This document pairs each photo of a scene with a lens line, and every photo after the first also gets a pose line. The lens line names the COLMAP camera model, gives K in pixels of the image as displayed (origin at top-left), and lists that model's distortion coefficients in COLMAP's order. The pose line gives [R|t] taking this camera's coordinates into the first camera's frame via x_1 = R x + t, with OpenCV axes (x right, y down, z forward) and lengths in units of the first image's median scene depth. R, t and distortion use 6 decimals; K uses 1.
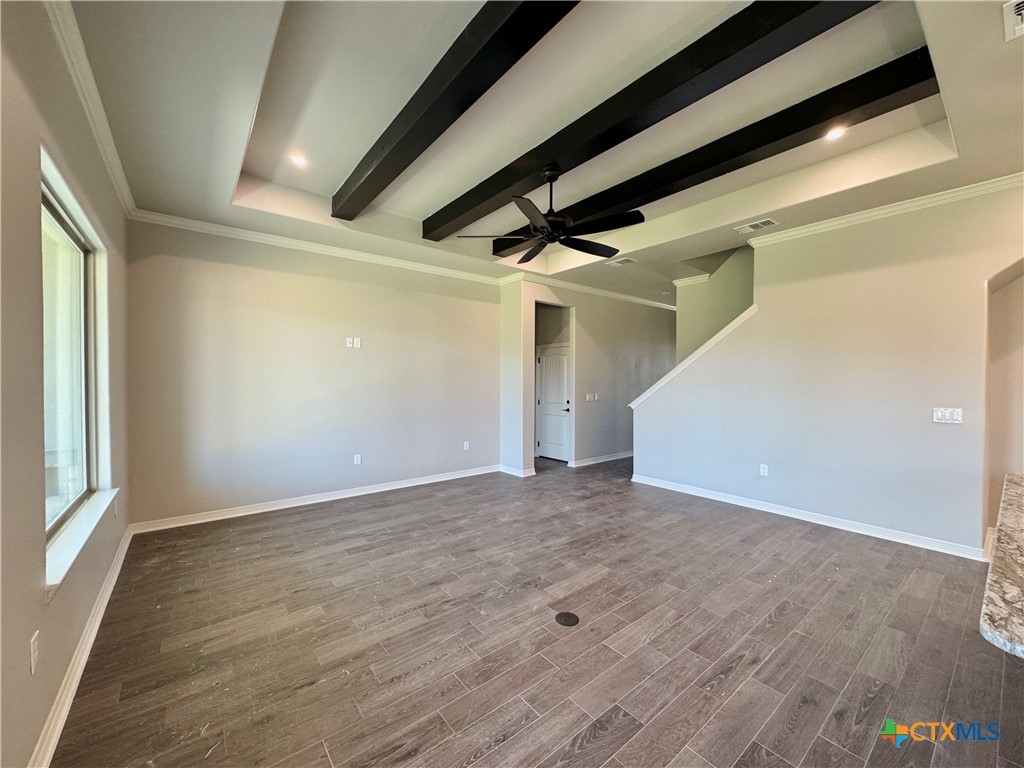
lens RADIAL K [[410.7, 0, 514.0], [0, 410.7, 386.3], [0, 0, 1]] dist [-0.005150, 0.001588]
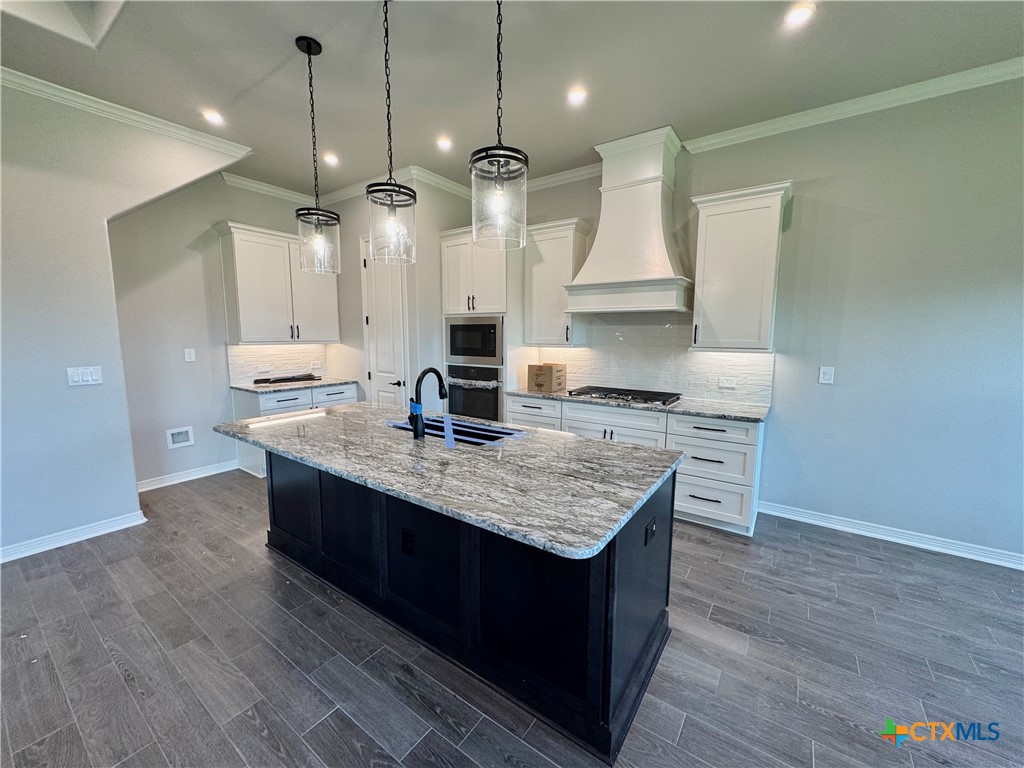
lens RADIAL K [[410.7, 0, 507.5], [0, 410.7, 383.2], [0, 0, 1]] dist [-0.005150, 0.001588]
pose [[-0.273573, -0.124278, 0.953789, 0.030138], [0.010551, 0.991170, 0.132175, -0.012444], [-0.961793, 0.046223, -0.269846, 0.354245]]
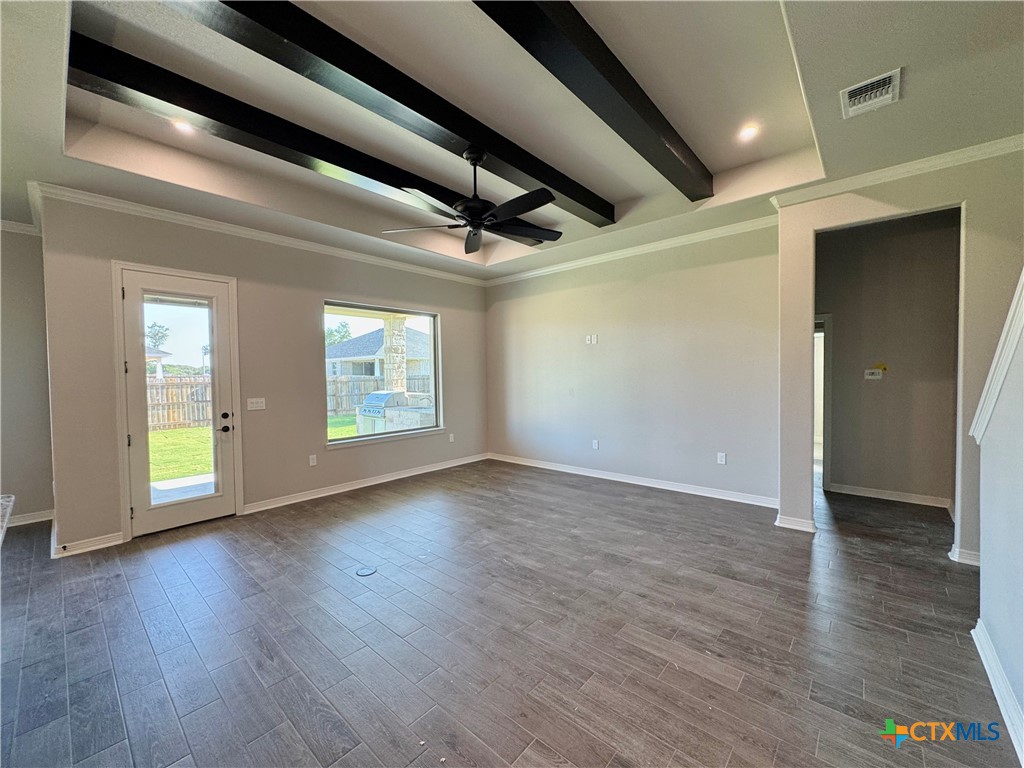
lens RADIAL K [[410.7, 0, 507.4], [0, 410.7, 384.6], [0, 0, 1]] dist [-0.005150, 0.001588]
pose [[0.161639, 0.022714, -0.986589, 0.898505], [-0.000978, 0.999738, 0.022856, -0.012056], [0.986850, -0.002730, 0.161618, 0.785545]]
